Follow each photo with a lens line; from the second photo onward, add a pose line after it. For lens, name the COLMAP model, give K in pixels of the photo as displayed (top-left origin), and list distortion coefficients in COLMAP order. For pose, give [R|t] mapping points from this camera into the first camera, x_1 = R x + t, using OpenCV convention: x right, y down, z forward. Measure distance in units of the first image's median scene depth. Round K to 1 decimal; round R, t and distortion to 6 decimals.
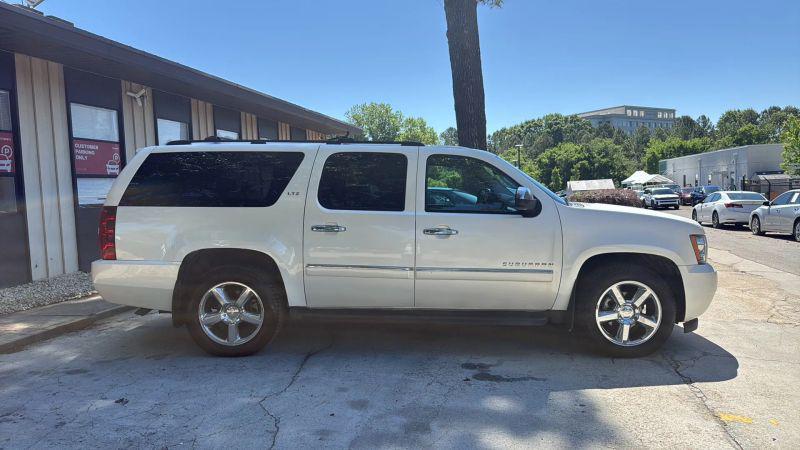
lens RADIAL K [[525.8, 0, 400.0], [0, 525.8, 225.0], [0, 0, 1]] dist [0.031721, -0.000796]
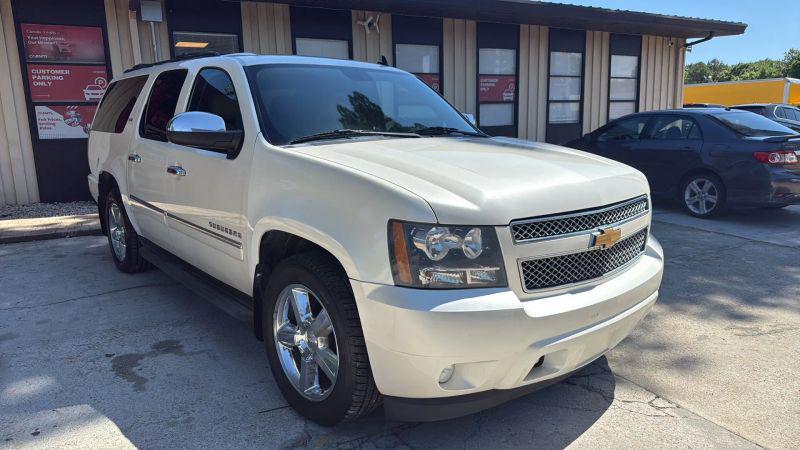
lens RADIAL K [[548.1, 0, 397.8], [0, 548.1, 226.6], [0, 0, 1]] dist [0.004743, -0.019555]
pose [[0.658293, 0.147249, -0.738220, 0.884194], [-0.046685, 0.986780, 0.155197, -0.046143], [0.751313, -0.067701, 0.656464, 0.696589]]
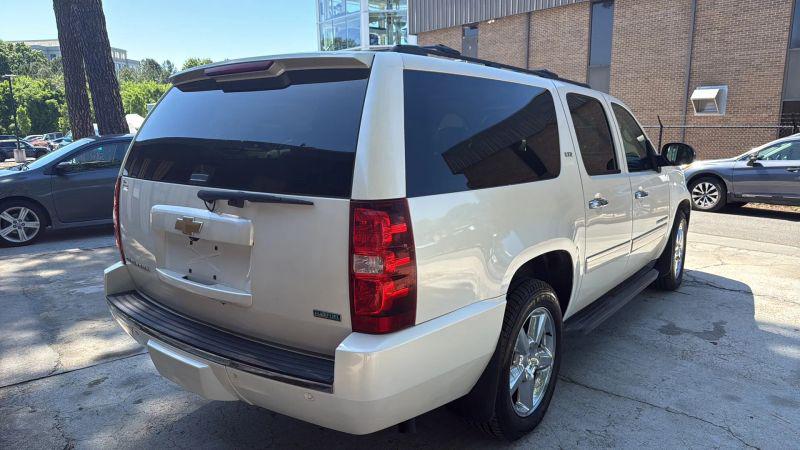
lens RADIAL K [[535.5, 0, 388.8], [0, 535.5, 235.6], [0, 0, 1]] dist [-0.006303, -0.004455]
pose [[0.615206, -0.142809, 0.775324, -0.867426], [0.047020, 0.988352, 0.144738, -0.068020], [-0.786963, -0.052588, 0.614755, 0.768180]]
